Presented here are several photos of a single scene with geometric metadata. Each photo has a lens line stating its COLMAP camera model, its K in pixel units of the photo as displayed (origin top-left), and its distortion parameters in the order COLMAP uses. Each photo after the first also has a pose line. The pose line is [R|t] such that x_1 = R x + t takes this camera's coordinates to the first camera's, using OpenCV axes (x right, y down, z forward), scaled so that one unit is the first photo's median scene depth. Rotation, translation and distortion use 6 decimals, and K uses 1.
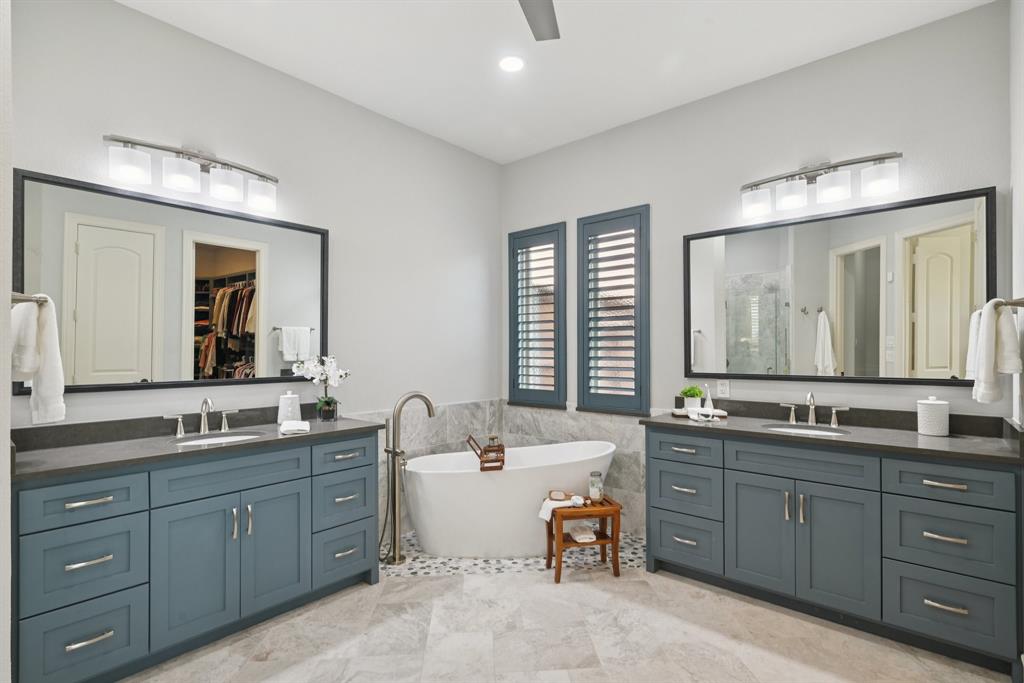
lens RADIAL K [[494.2, 0, 512.0], [0, 494.2, 341.5], [0, 0, 1]] dist [0.000255, -0.000154]
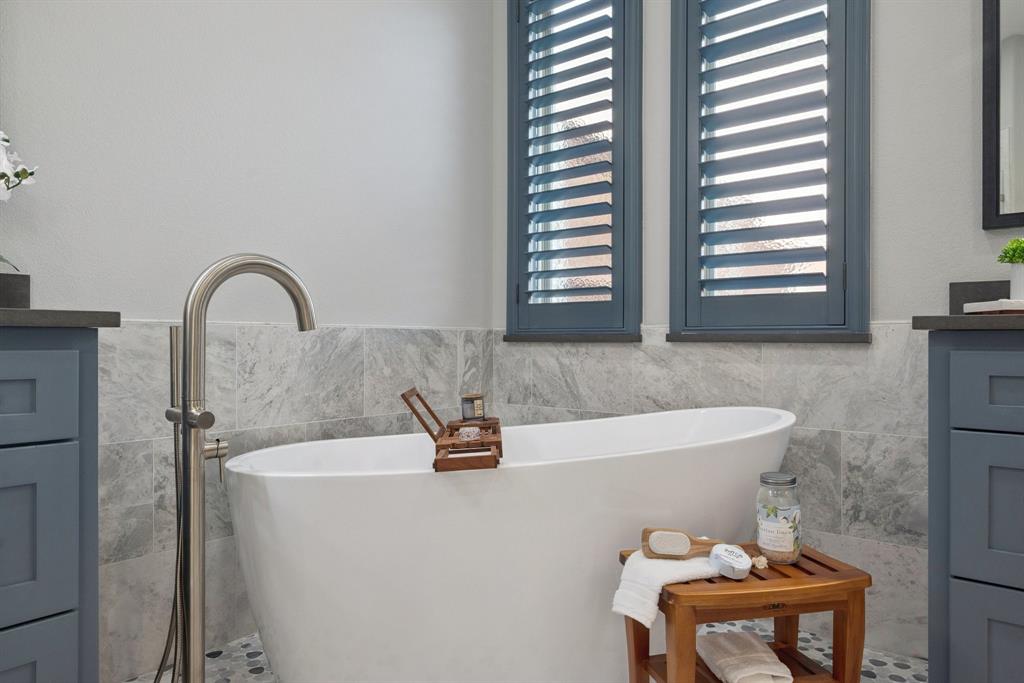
lens RADIAL K [[657.5, 0, 512.0], [0, 657.5, 341.5], [0, 0, 1]] dist [0.004244, 0.001430]
pose [[0.999749, 0.007287, 0.021187, -0.017874], [-0.007659, 0.999817, 0.017542, 0.146533], [-0.021056, -0.017700, 0.999622, 0.486691]]
